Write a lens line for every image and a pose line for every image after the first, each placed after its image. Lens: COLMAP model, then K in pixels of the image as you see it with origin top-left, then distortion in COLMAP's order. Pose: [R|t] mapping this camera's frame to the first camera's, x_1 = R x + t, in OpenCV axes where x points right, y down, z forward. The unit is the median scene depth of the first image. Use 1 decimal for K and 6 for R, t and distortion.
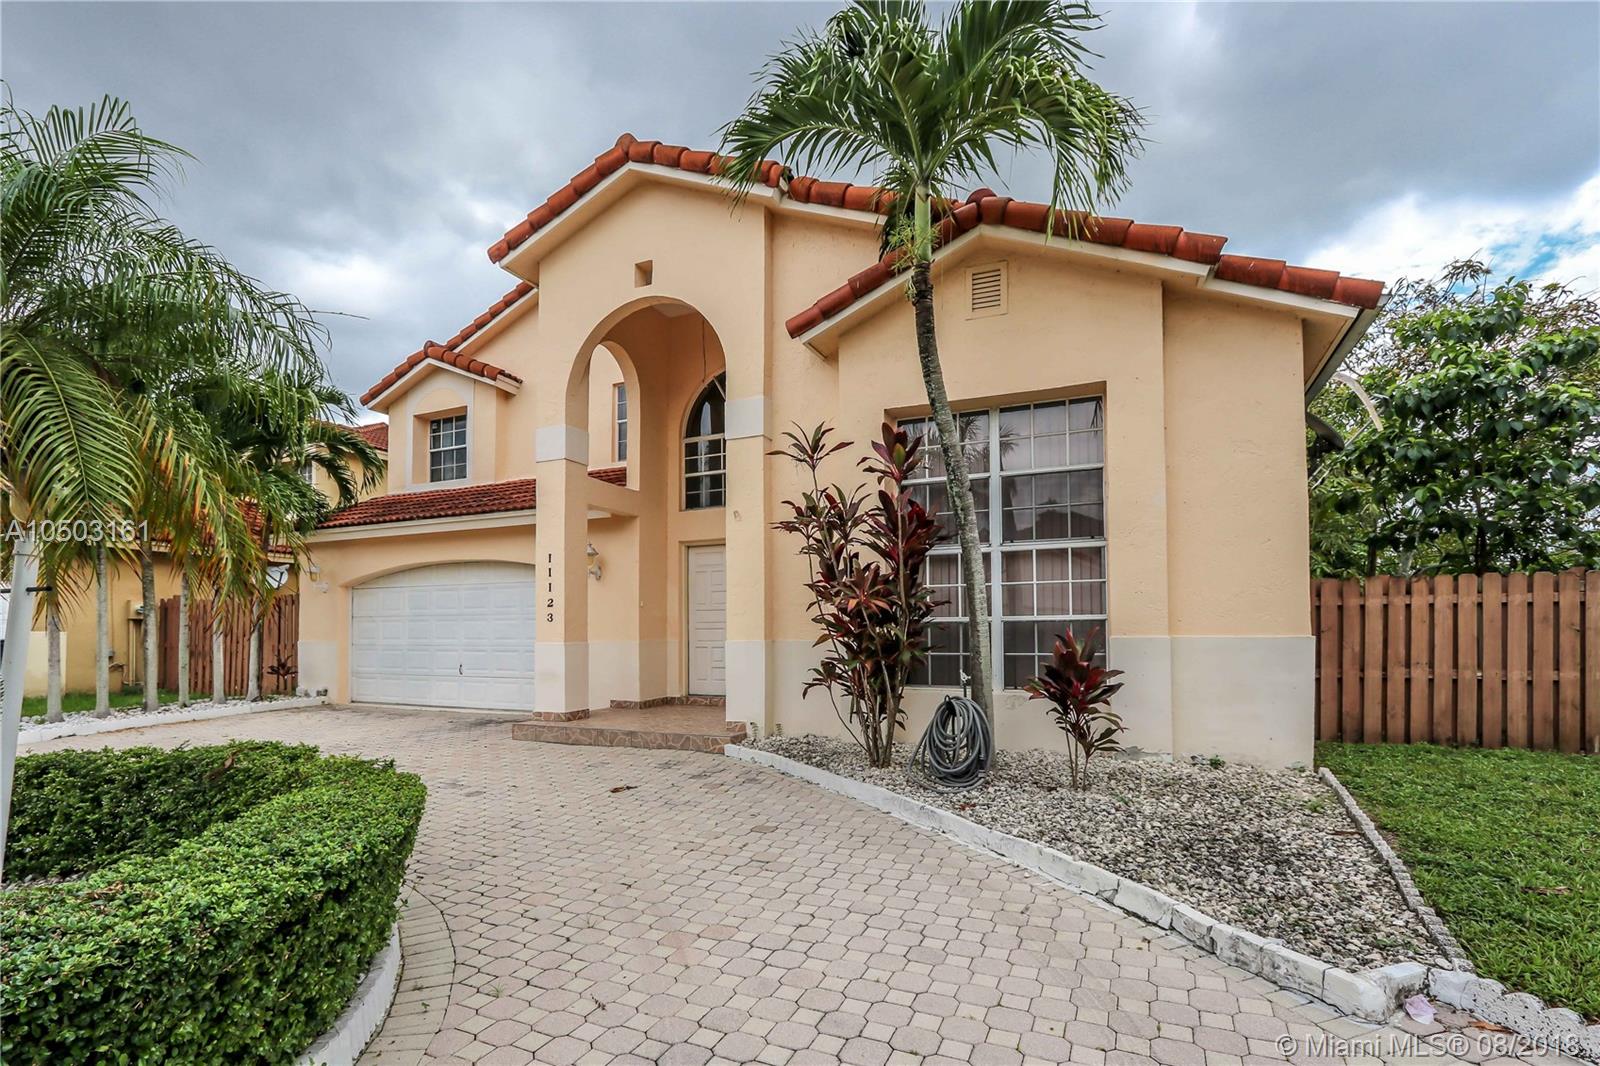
lens RADIAL K [[785.7, 0, 792.1], [0, 785.7, 626.5], [0, 0, 1]] dist [-0.005226, -0.001009]
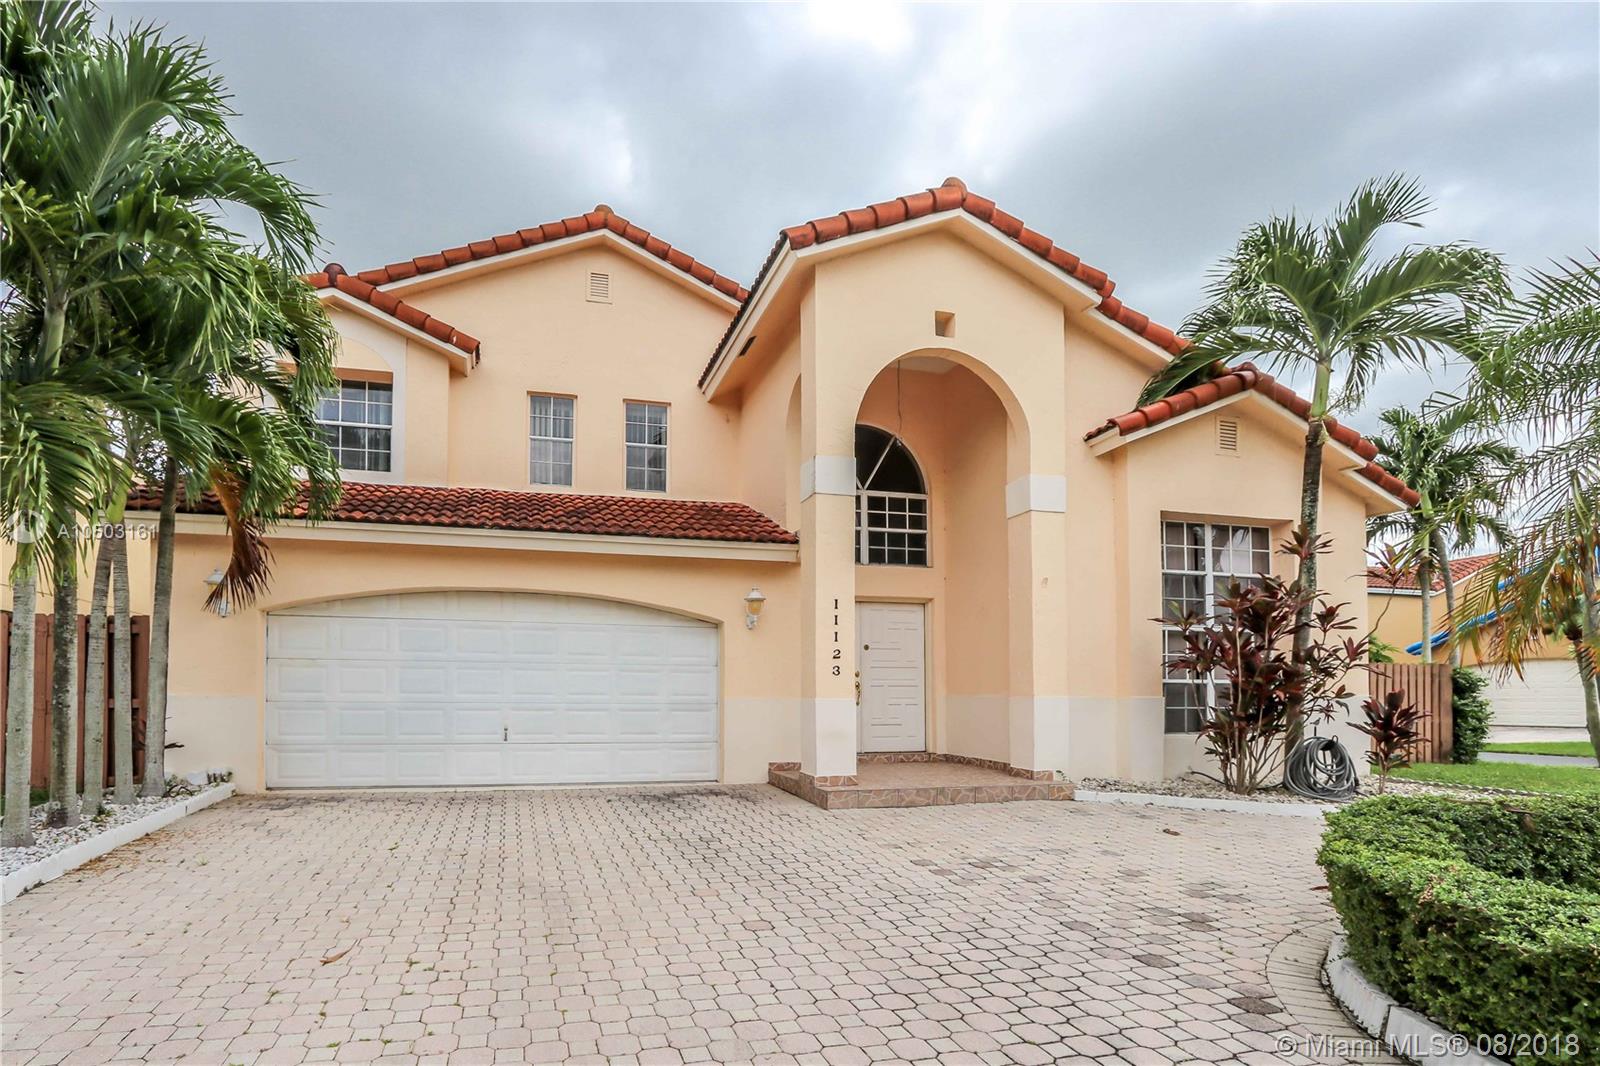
lens RADIAL K [[744.9, 0, 804.0], [0, 744.9, 693.1], [0, 0, 1]] dist [-0.002970, -0.000200]
pose [[0.780742, 0.012813, 0.624723, -0.813264], [-0.013812, 0.999899, -0.003246, 0.017393], [-0.624701, -0.006094, 0.780840, 0.338299]]
